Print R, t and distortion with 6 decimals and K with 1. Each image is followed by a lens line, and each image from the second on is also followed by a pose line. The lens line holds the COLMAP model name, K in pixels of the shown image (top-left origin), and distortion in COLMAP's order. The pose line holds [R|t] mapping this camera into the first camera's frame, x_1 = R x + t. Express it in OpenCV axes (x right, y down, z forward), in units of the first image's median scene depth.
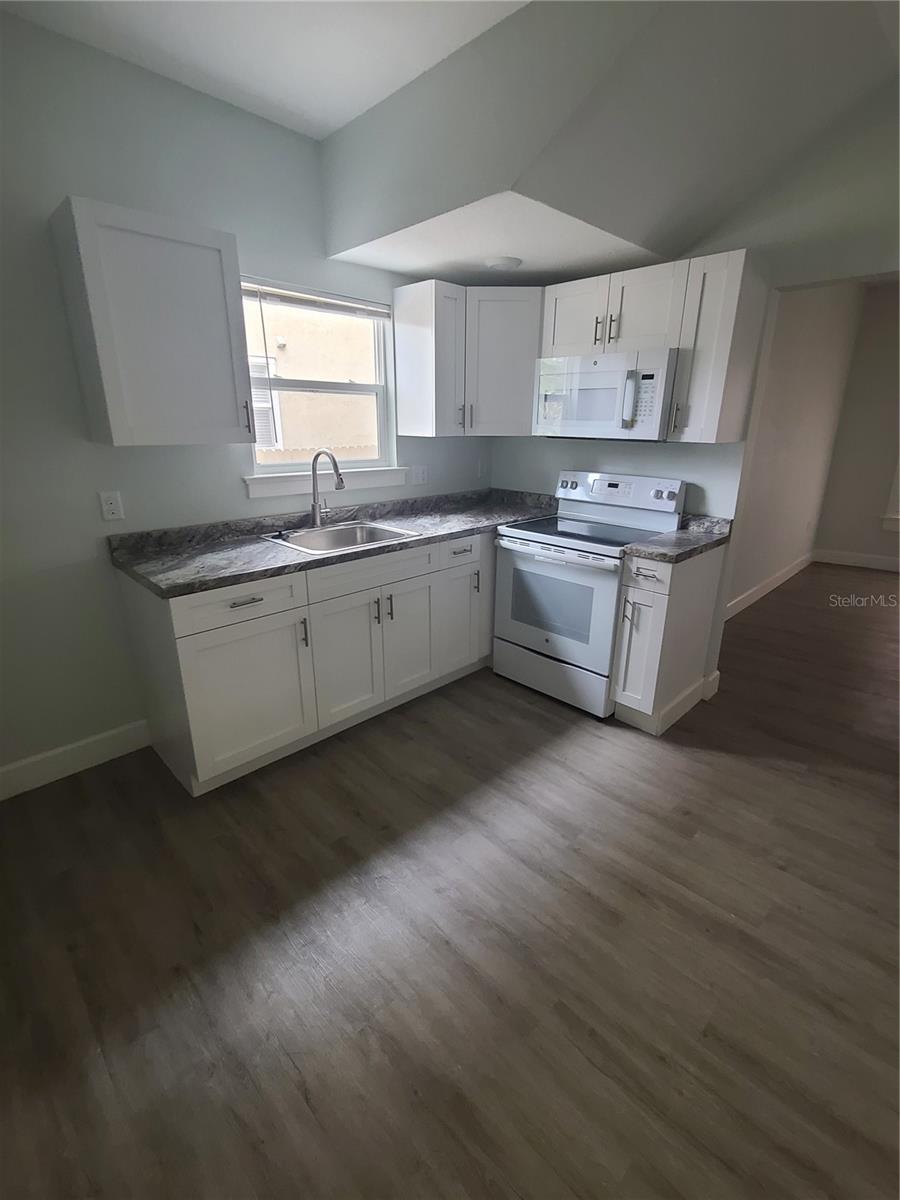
lens RADIAL K [[542.6, 0, 451.8], [0, 542.6, 597.8], [0, 0, 1]] dist [0.001141, -0.003512]
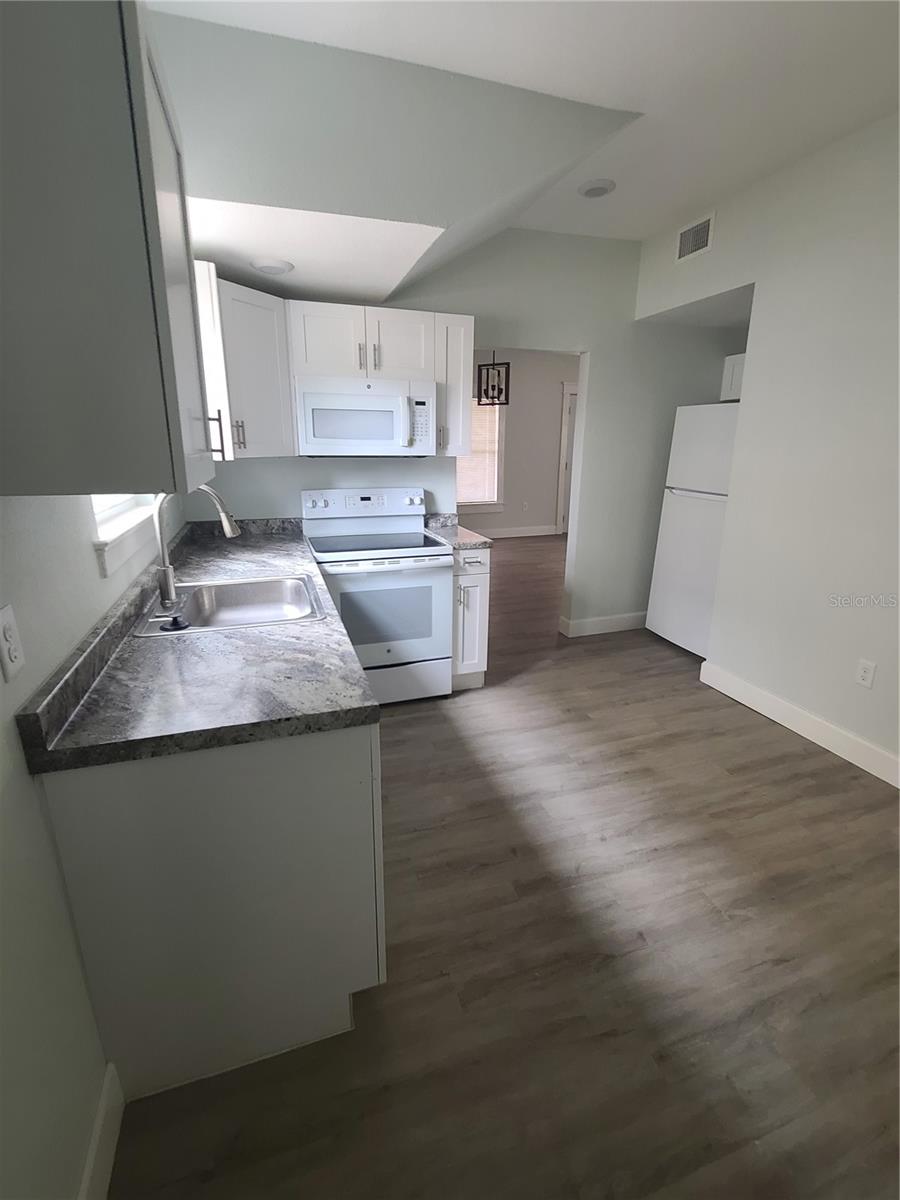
lens RADIAL K [[542.6, 0, 452.3], [0, 542.6, 597.3], [0, 0, 1]] dist [0.001141, -0.003512]
pose [[0.438382, -0.254756, 0.861928, -0.750396], [0.280878, 0.949789, 0.137868, -0.149364], [-0.853773, 0.181658, 0.487926, 0.442461]]
